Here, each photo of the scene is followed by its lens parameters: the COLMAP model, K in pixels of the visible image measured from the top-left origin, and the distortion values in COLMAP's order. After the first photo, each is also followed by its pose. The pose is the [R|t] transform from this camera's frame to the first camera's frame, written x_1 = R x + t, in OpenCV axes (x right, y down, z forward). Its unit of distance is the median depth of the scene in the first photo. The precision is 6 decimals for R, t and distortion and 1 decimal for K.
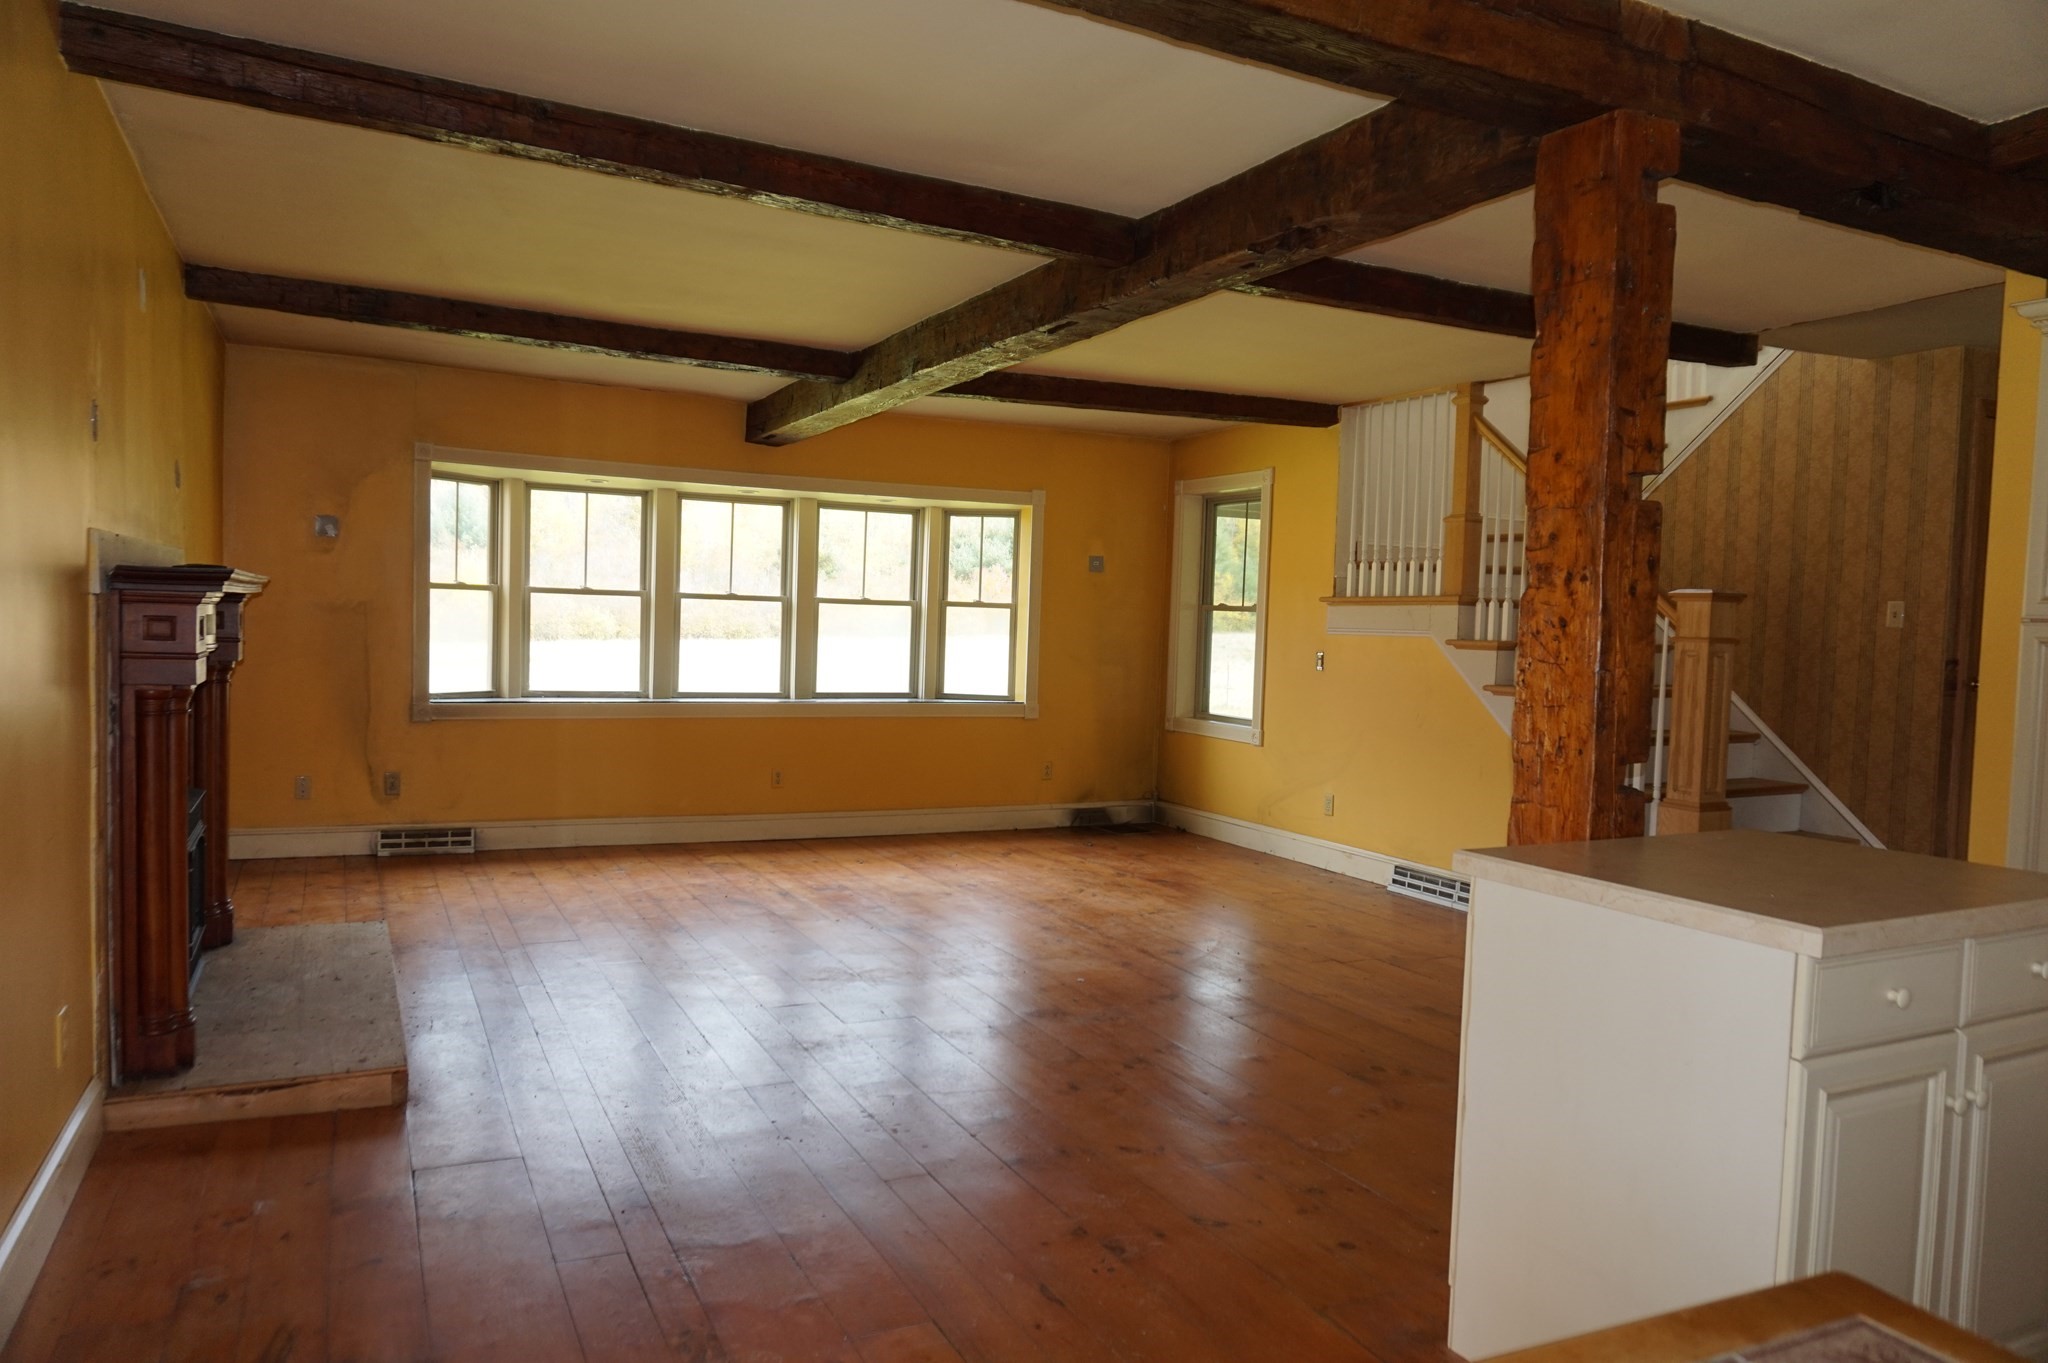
lens RADIAL K [[1385.1, 0, 1020.1], [0, 1385.1, 687.5], [0, 0, 1]] dist [-0.045070, 0.029943]
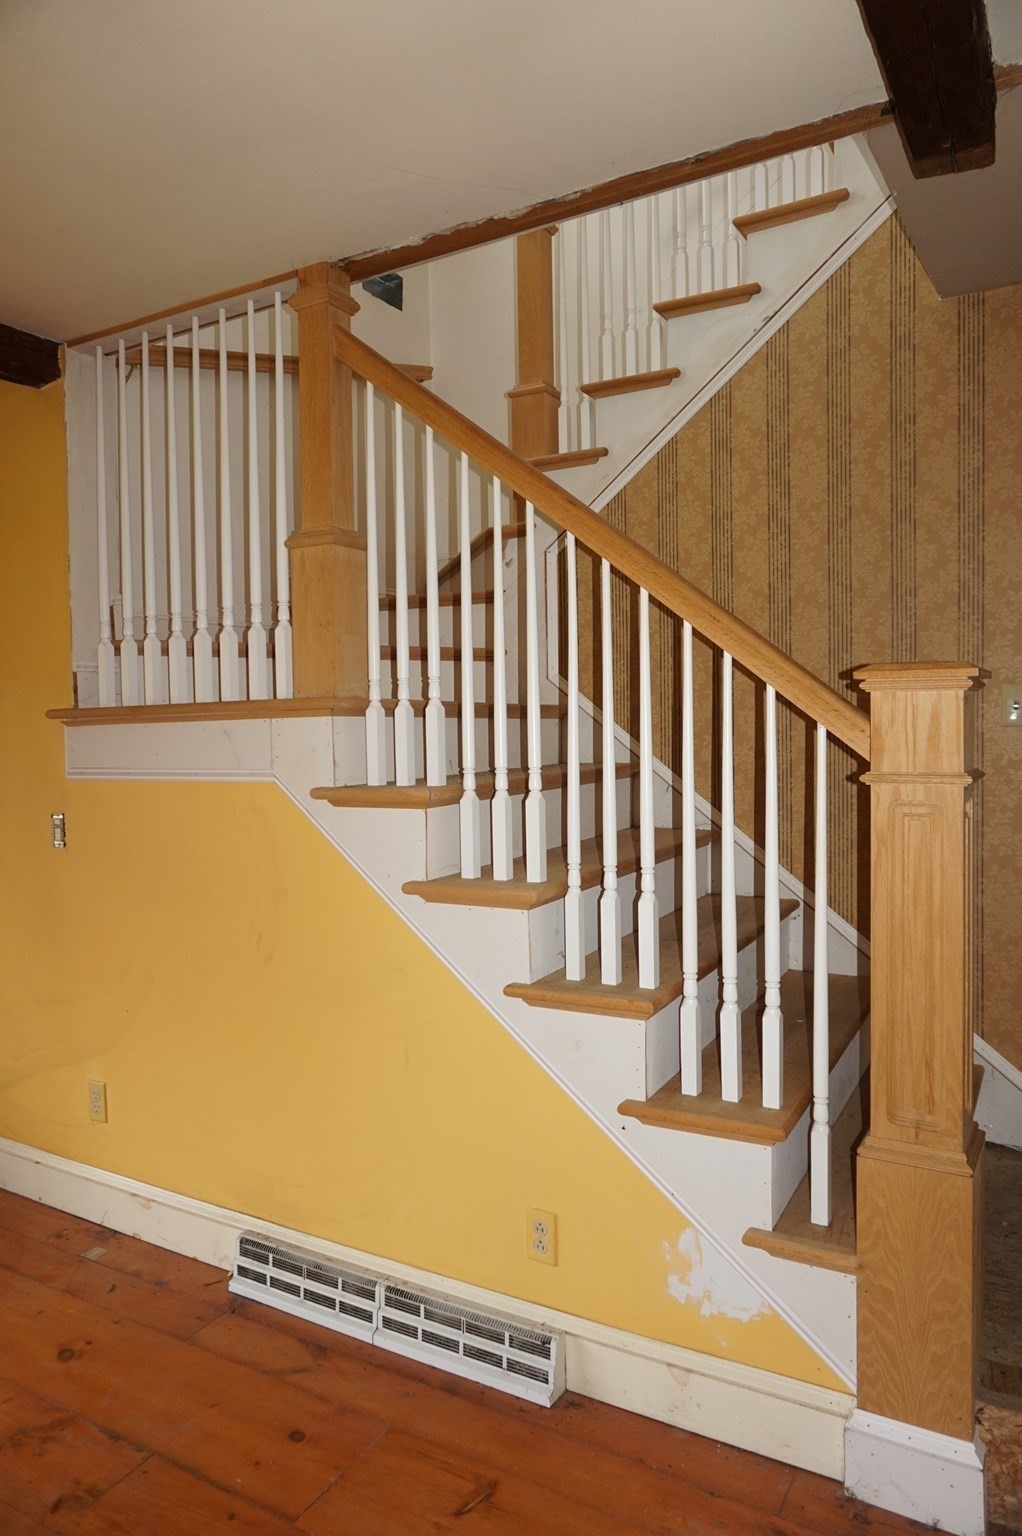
lens RADIAL K [[1038.9, 0, 506.7], [0, 1038.9, 773.7], [0, 0, 1]] dist [-0.045070, 0.029943]
pose [[0.834398, -0.070942, 0.546577, 0.166730], [0.069626, 0.997304, 0.023153, -0.043794], [-0.546746, 0.018737, 0.837089, 0.657275]]
